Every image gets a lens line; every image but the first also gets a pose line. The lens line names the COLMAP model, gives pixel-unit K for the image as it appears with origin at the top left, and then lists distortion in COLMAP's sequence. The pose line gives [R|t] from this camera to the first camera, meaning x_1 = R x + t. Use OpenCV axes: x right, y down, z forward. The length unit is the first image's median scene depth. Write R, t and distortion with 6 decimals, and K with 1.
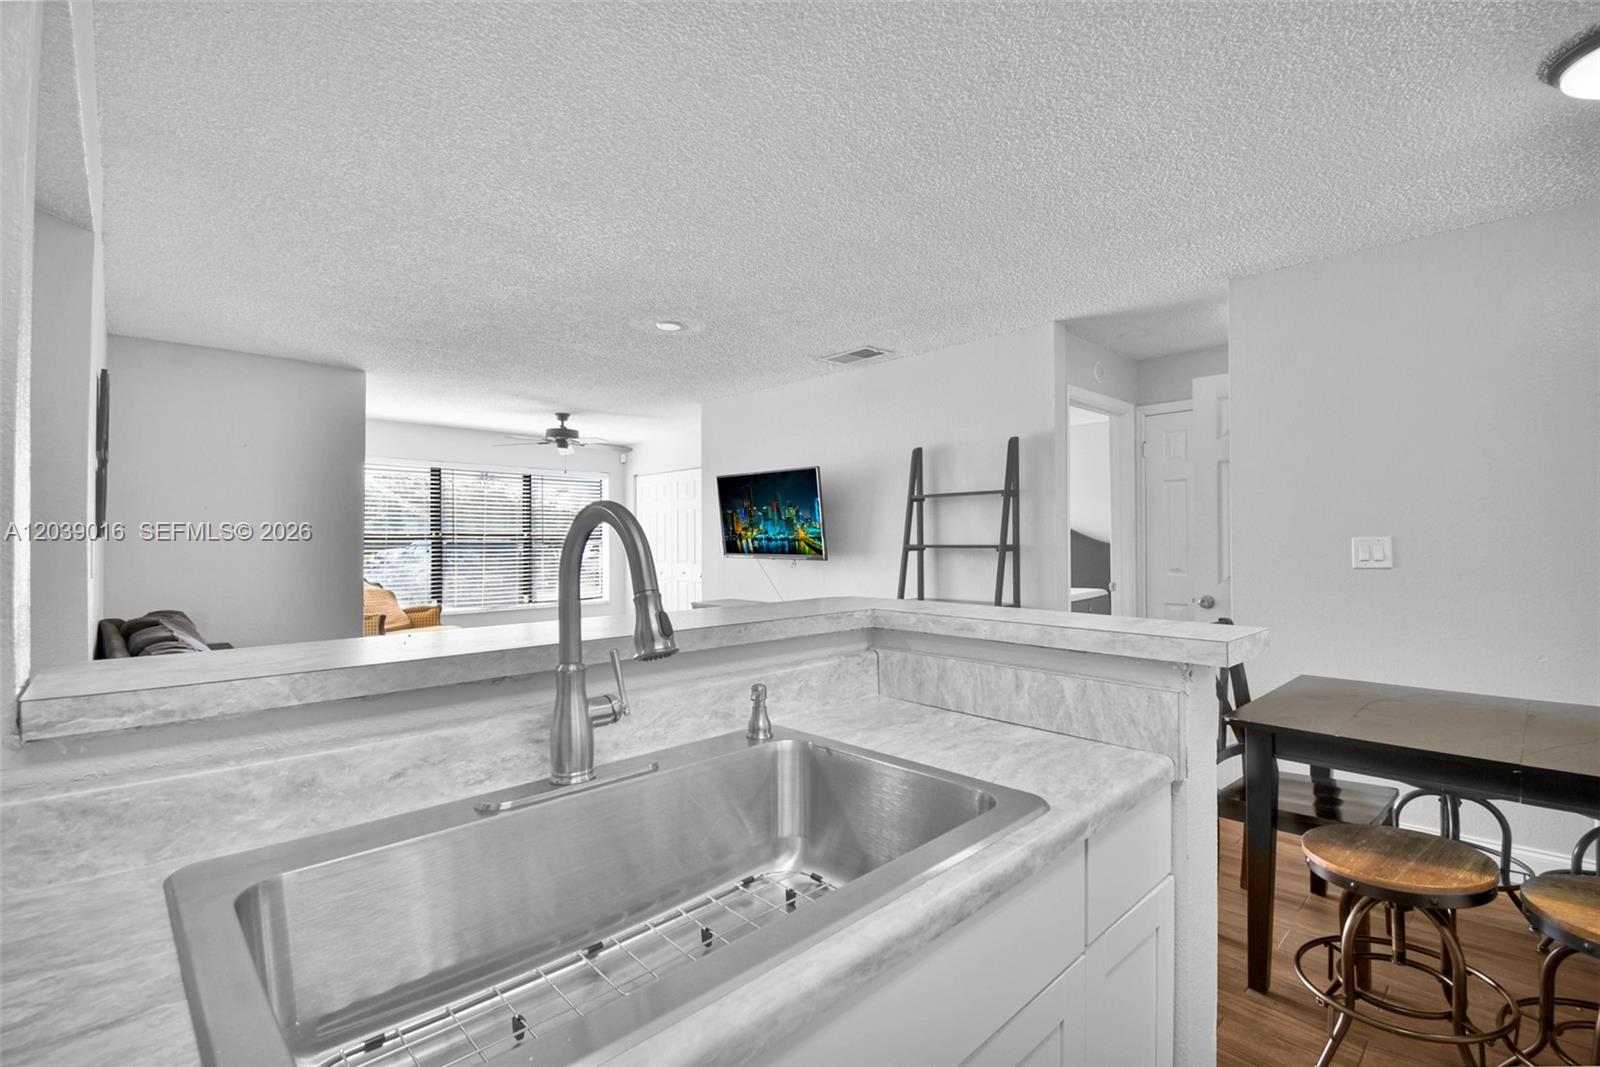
lens RADIAL K [[725.9, 0, 802.8], [0, 725.9, 537.3], [0, 0, 1]] dist [-0.006197, -0.002650]
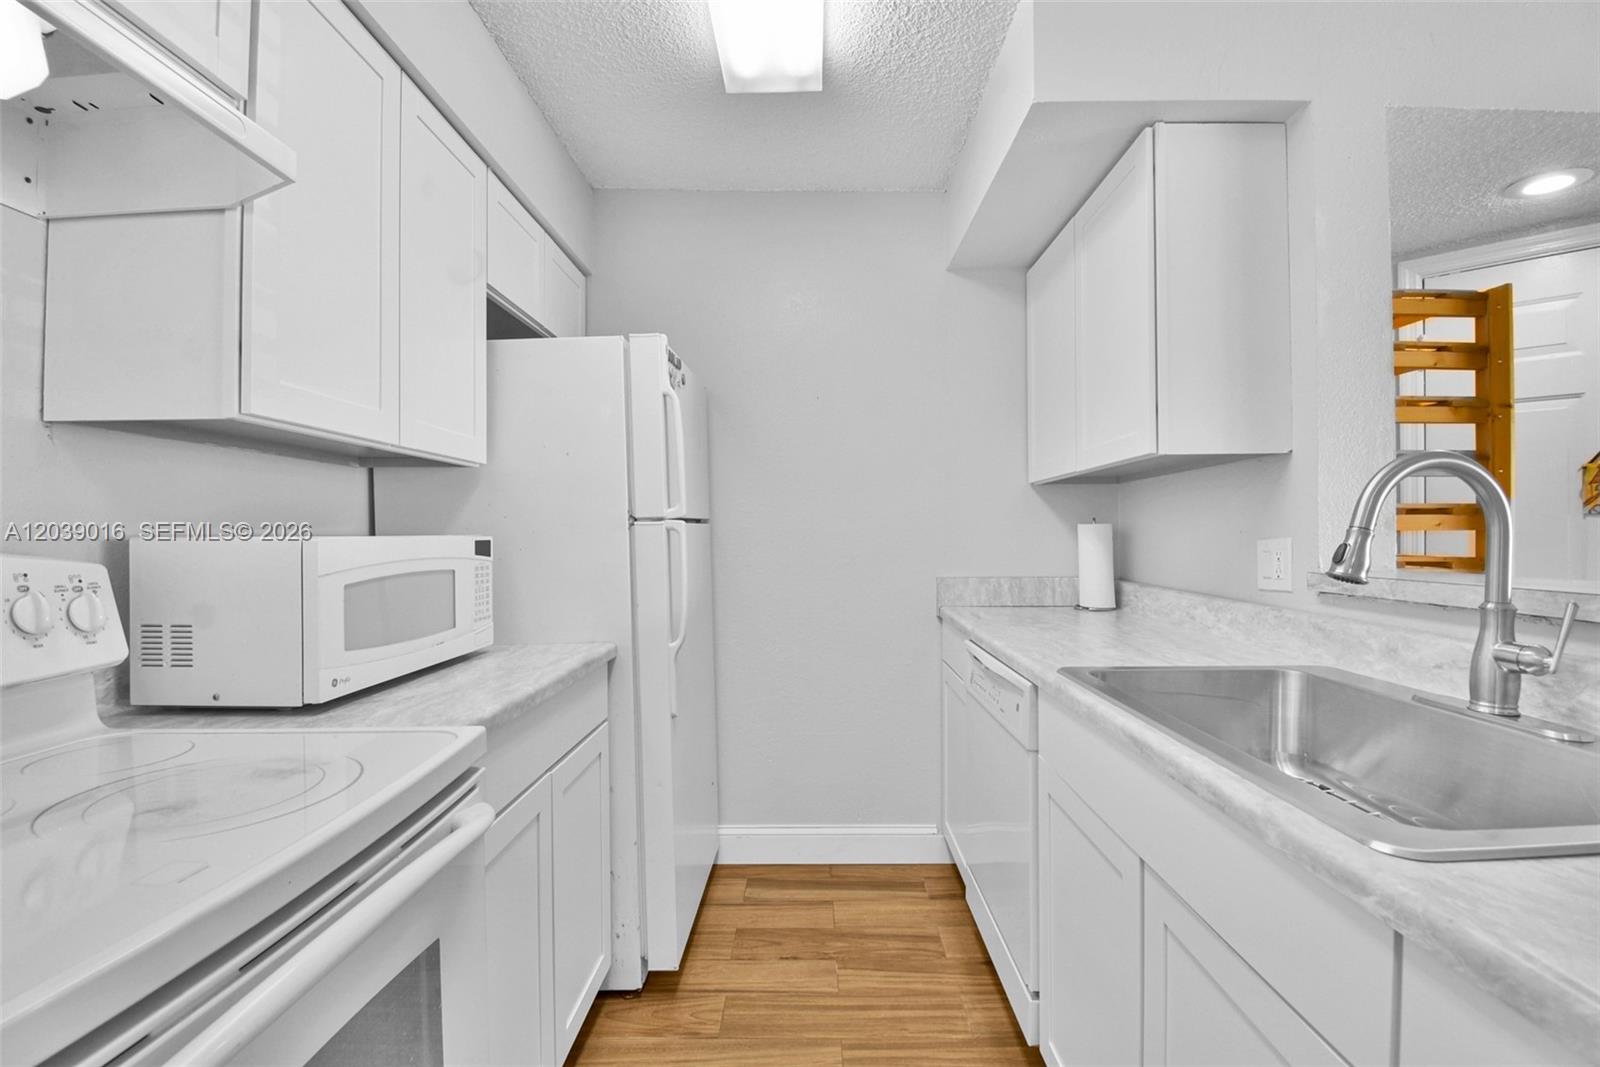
lens RADIAL K [[725.9, 0, 802.4], [0, 725.9, 536.0], [0, 0, 1]] dist [-0.006197, -0.002650]
pose [[-0.705537, 0.010119, -0.708601, 1.216477], [0.009055, 0.999945, 0.005263, 0.068126], [0.708615, -0.002703, -0.705590, 1.102139]]
